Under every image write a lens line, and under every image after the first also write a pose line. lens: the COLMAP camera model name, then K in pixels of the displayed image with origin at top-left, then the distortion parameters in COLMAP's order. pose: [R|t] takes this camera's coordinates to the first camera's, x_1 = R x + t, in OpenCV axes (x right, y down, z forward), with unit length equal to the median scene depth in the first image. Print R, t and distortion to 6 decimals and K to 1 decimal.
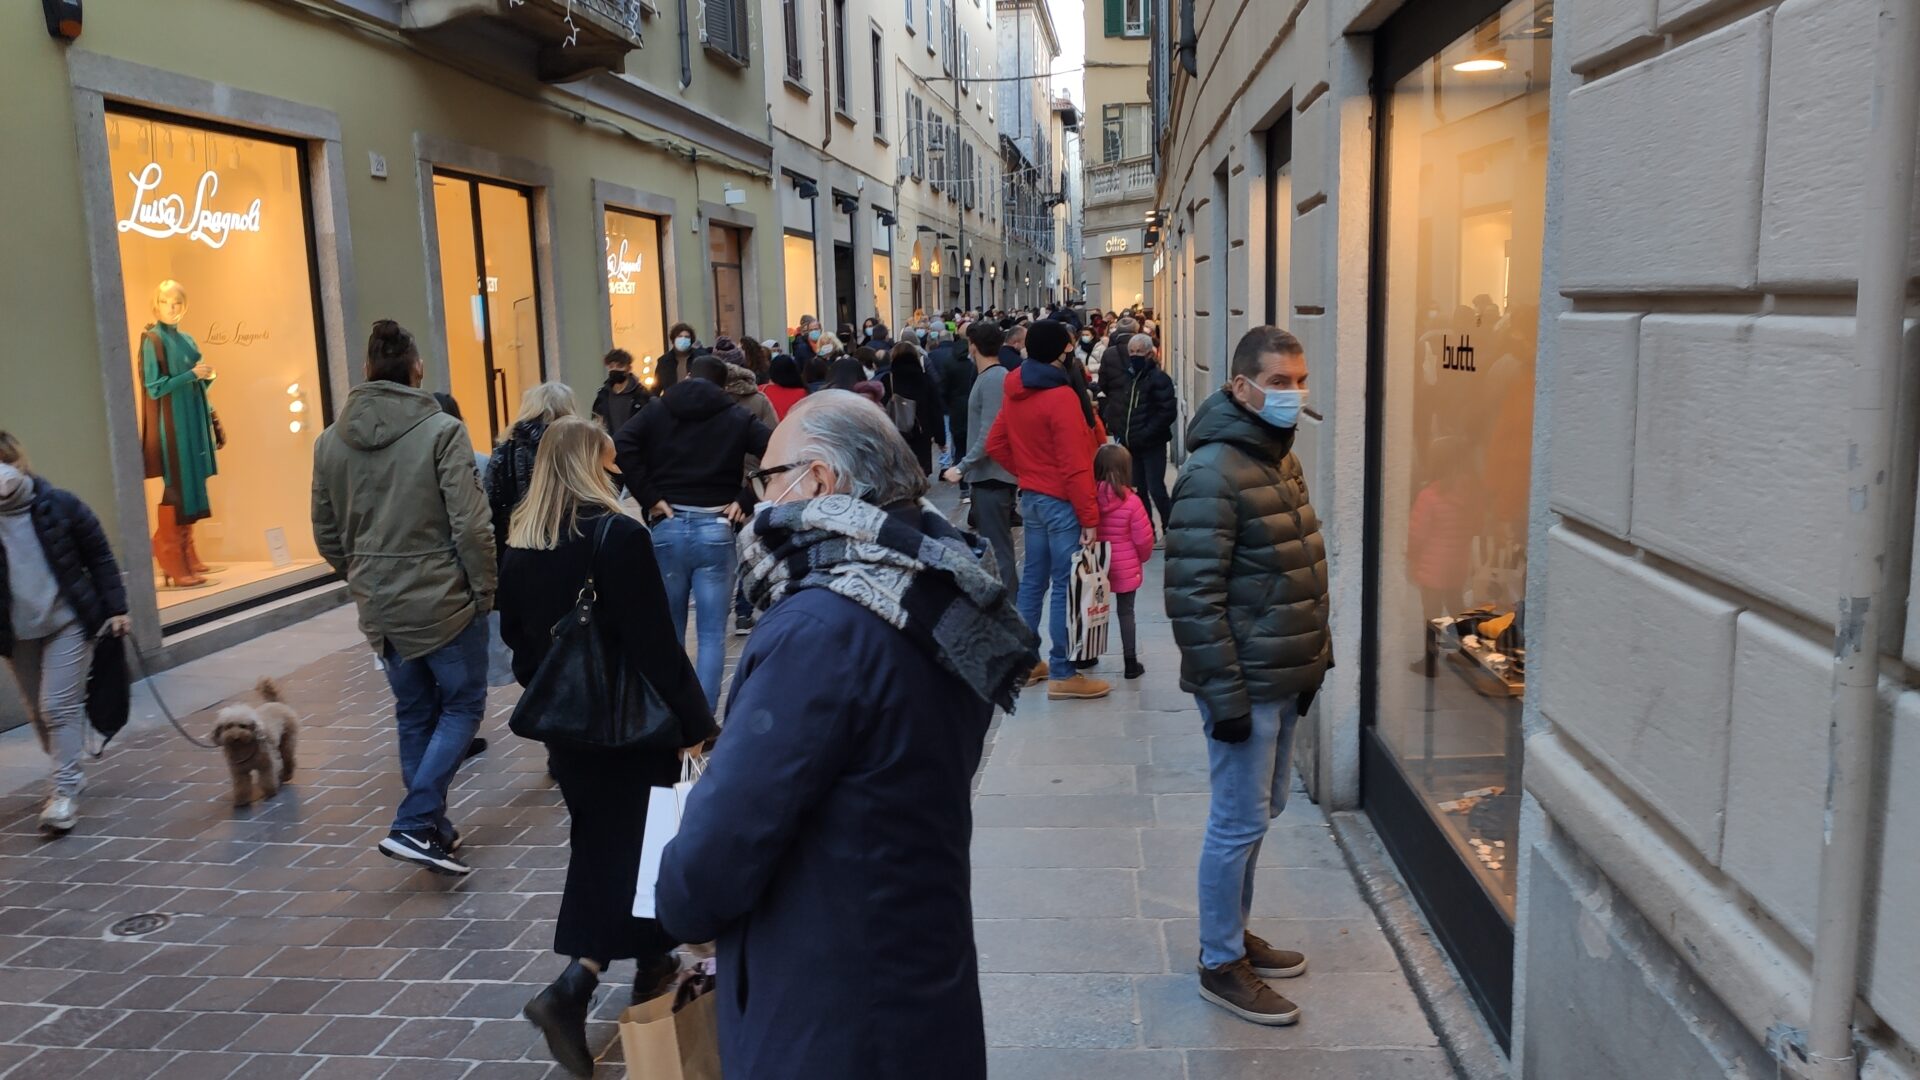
lens RADIAL K [[1436.4, 0, 960.0], [0, 1436.4, 540.0], [0, 0, 1]] dist [0.076446, -0.129931]
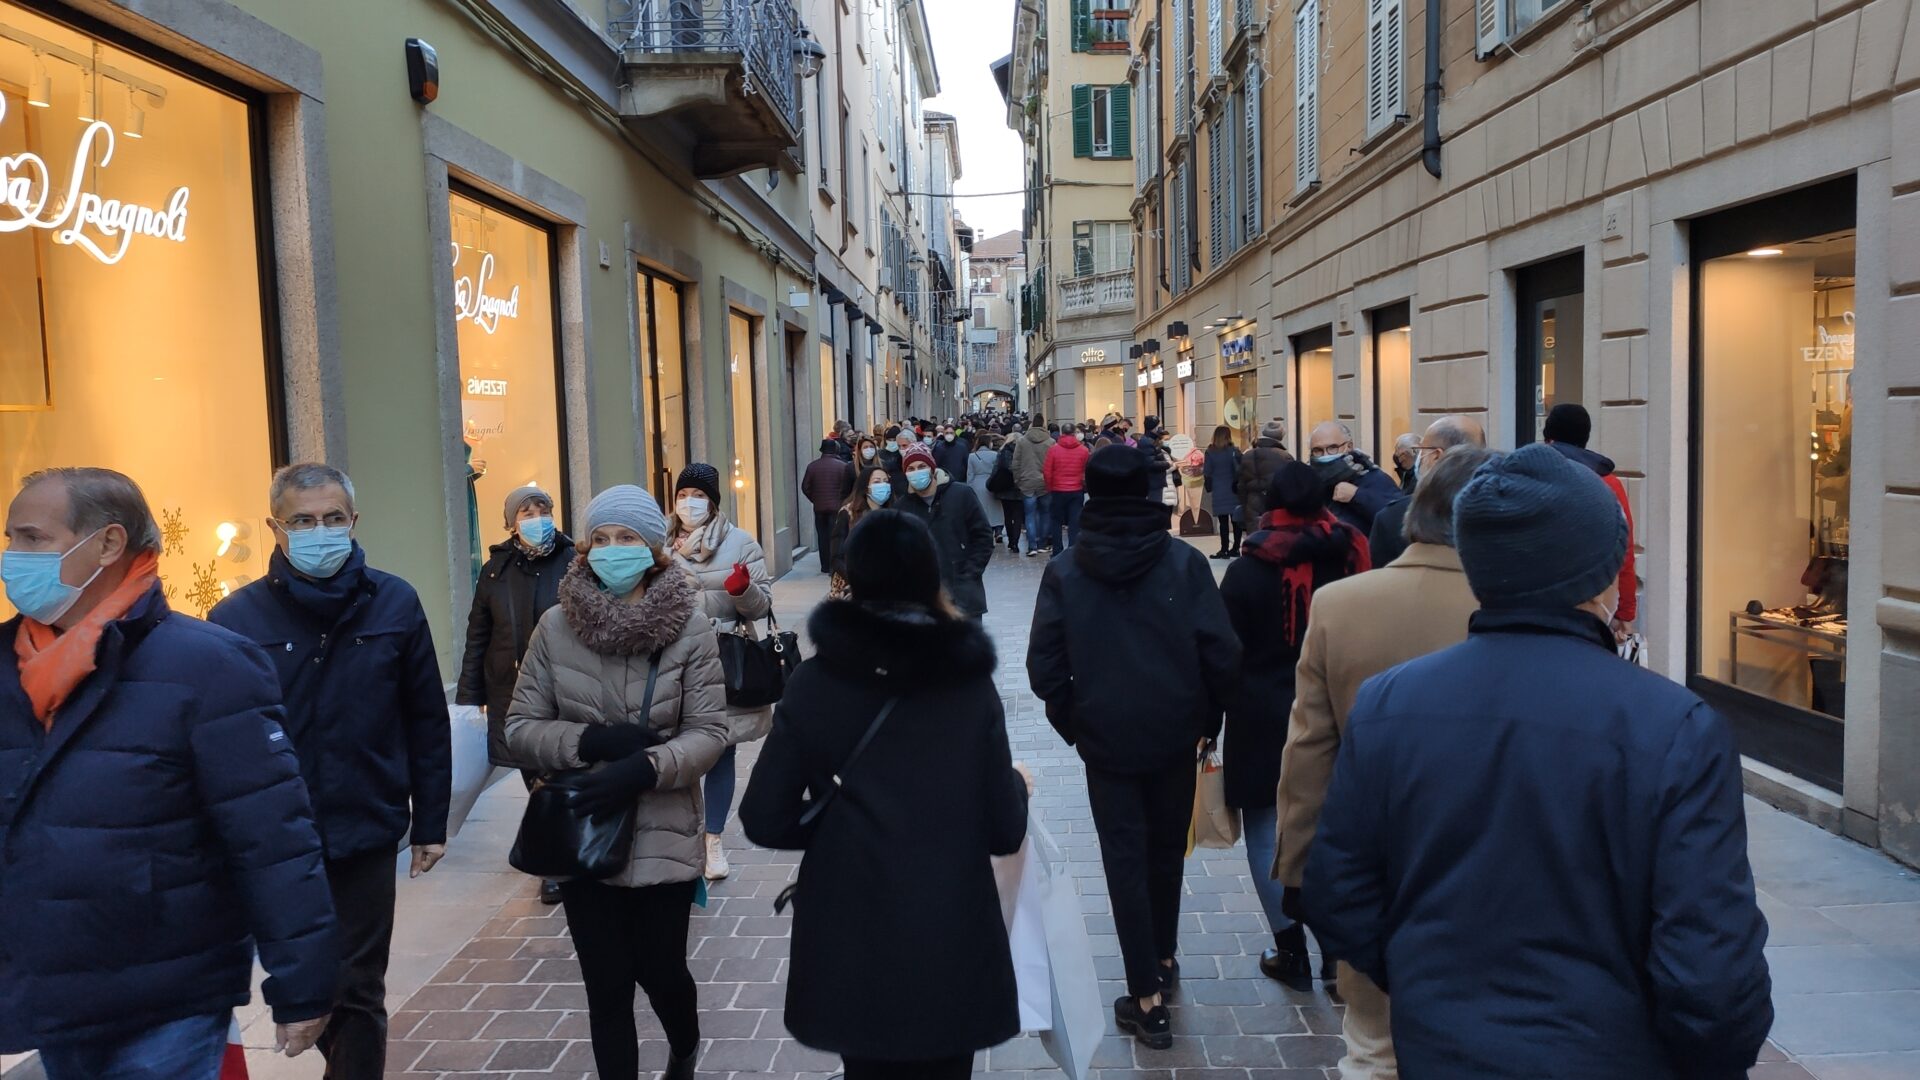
lens RADIAL K [[1436.4, 0, 960.0], [0, 1436.4, 540.0], [0, 0, 1]] dist [0.076446, -0.129931]
pose [[0.994649, -0.004148, 0.103228, -0.283118], [0.012250, 0.996880, -0.077972, 0.005309], [-0.102583, 0.078819, 0.991597, 0.056164]]
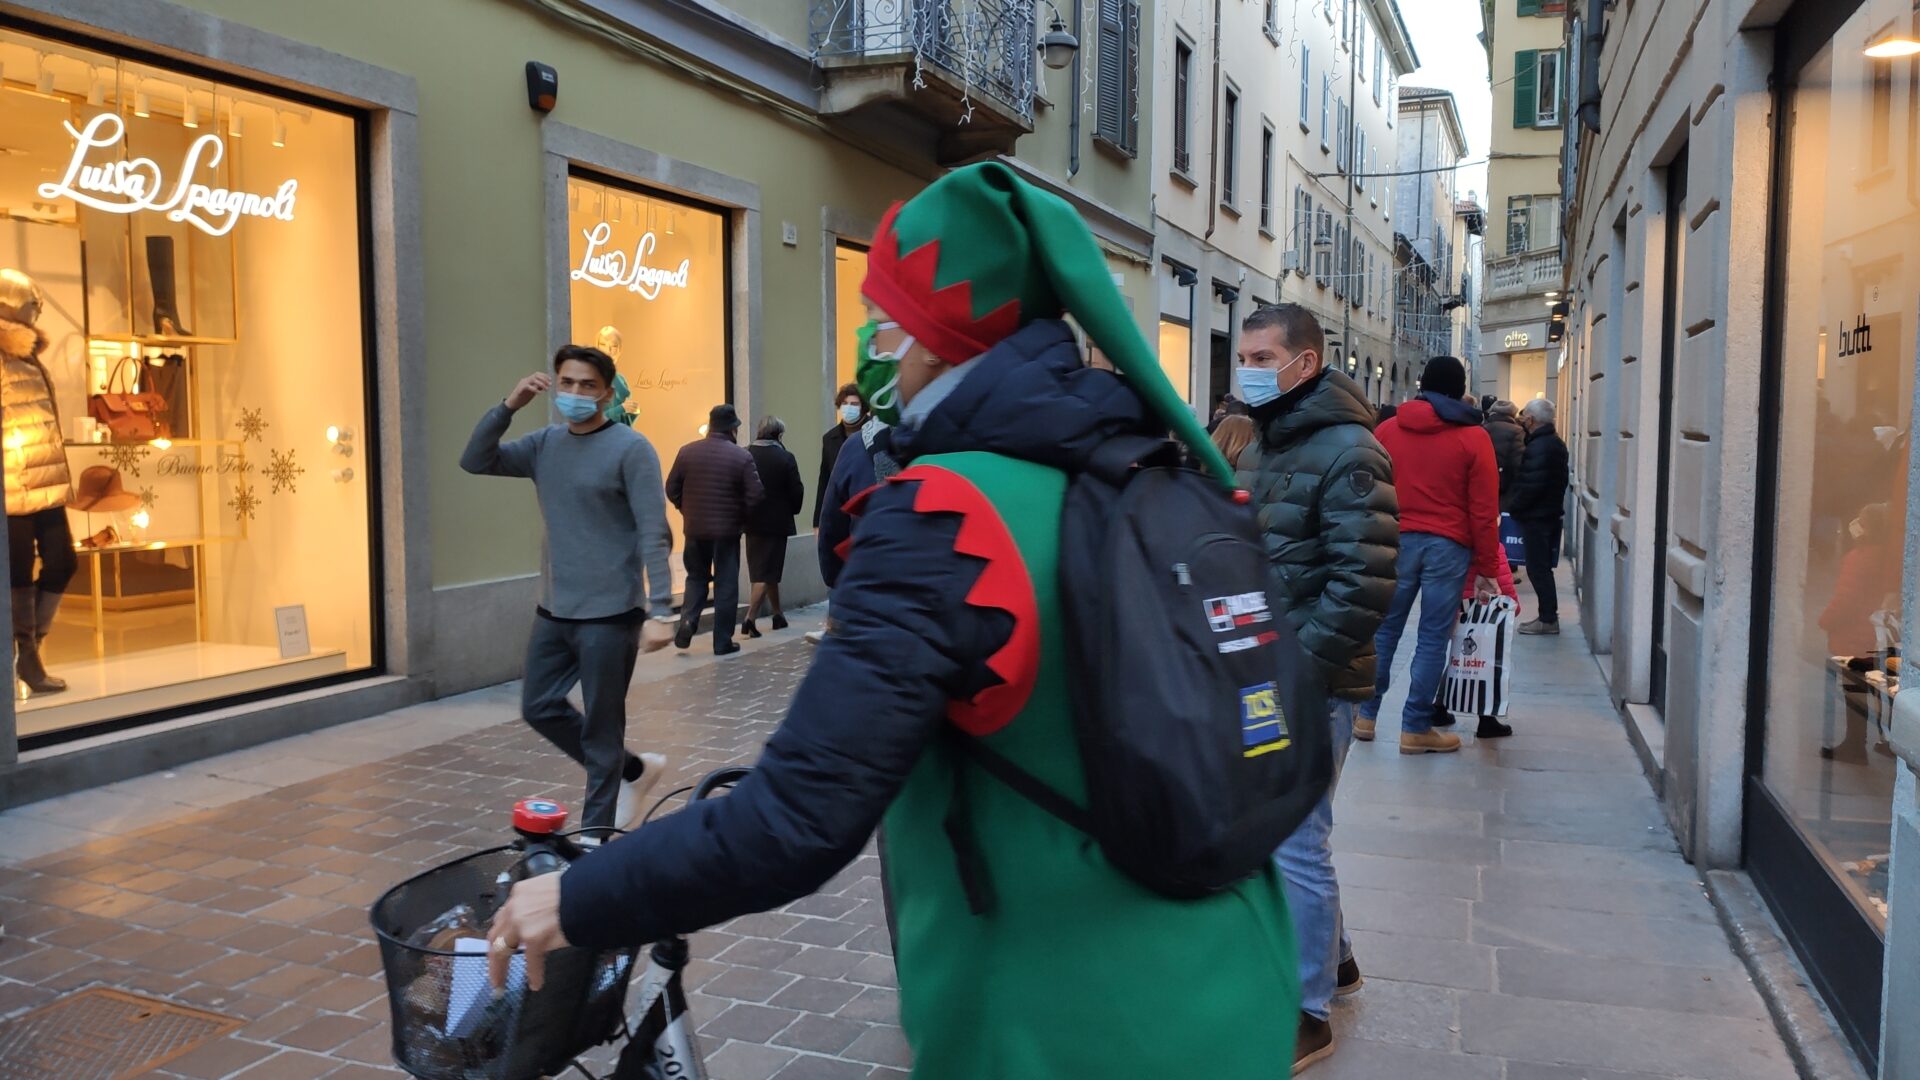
lens RADIAL K [[1446.2, 0, 947.0], [0, 1446.2, 532.7], [0, 0, 1]] dist [0.072184, -0.097827]
pose [[0.964076, 0.046940, -0.261447, 0.014741], [-0.067413, 0.995274, -0.069893, 0.039534], [0.256931, 0.085007, 0.962684, -0.013894]]
